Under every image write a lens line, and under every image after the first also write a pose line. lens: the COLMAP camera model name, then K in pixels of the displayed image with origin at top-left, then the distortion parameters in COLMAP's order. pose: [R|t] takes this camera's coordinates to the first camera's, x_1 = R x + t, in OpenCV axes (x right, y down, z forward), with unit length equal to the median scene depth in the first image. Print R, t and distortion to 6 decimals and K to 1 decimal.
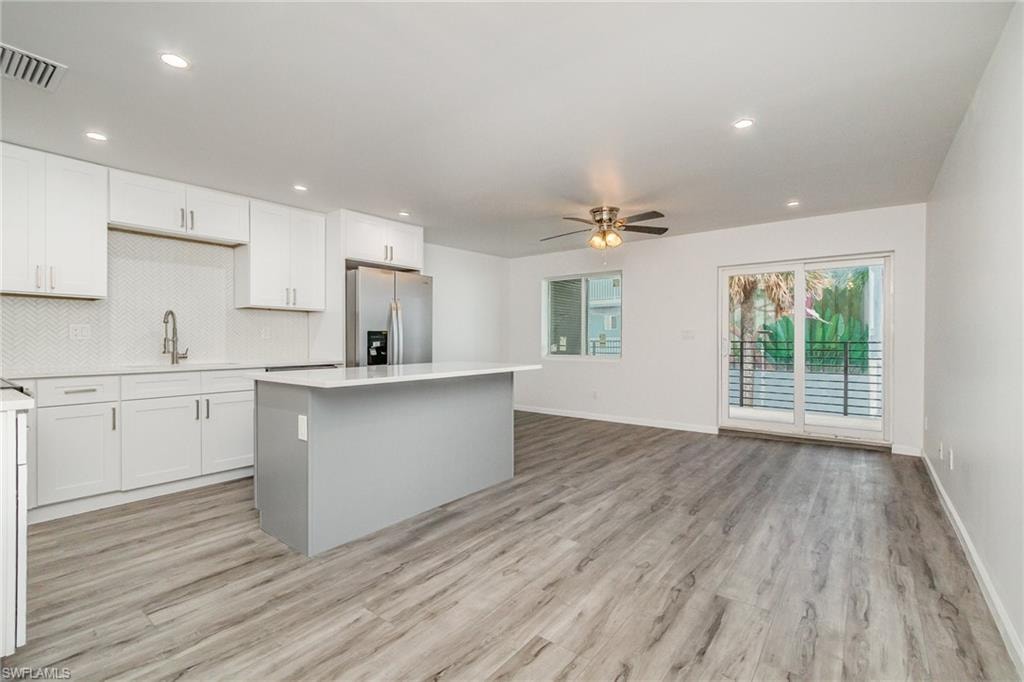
lens RADIAL K [[462.2, 0, 514.7], [0, 462.2, 340.6], [0, 0, 1]] dist [0.001243, -0.000539]
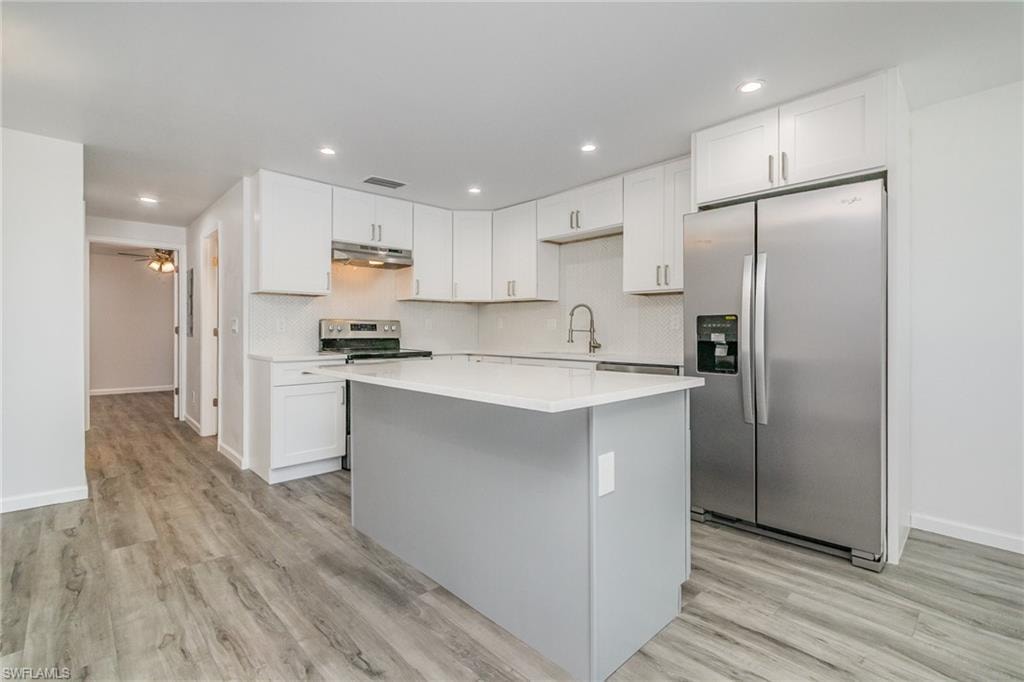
lens RADIAL K [[463.5, 0, 514.3], [0, 463.5, 332.7], [0, 0, 1]] dist [0.000951, -0.000937]
pose [[-0.148320, 0.002620, -0.988936, 0.455474], [-0.002473, 0.999992, 0.003020, 0.000564], [0.988936, 0.002893, -0.148313, 1.176966]]
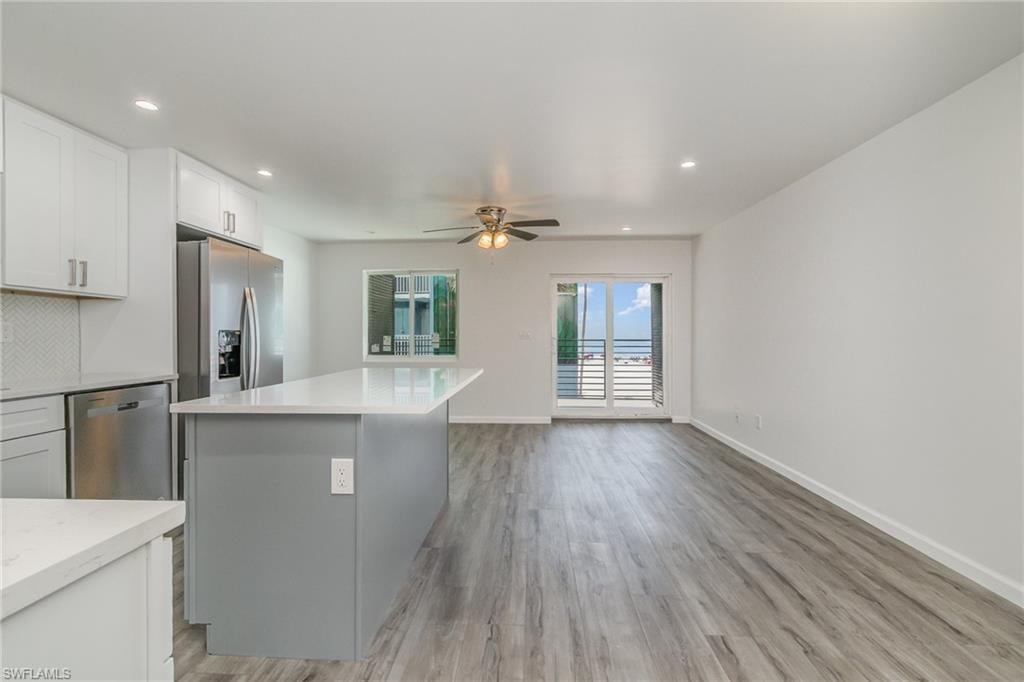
lens RADIAL K [[465.5, 0, 512.1], [0, 465.5, 338.5], [0, 0, 1]] dist [0.000695, 0.000237]
pose [[0.818774, -0.004253, 0.574101, -0.498646], [0.002196, 0.999988, 0.004276, -0.014652], [-0.574112, -0.002241, 0.818774, 0.224775]]
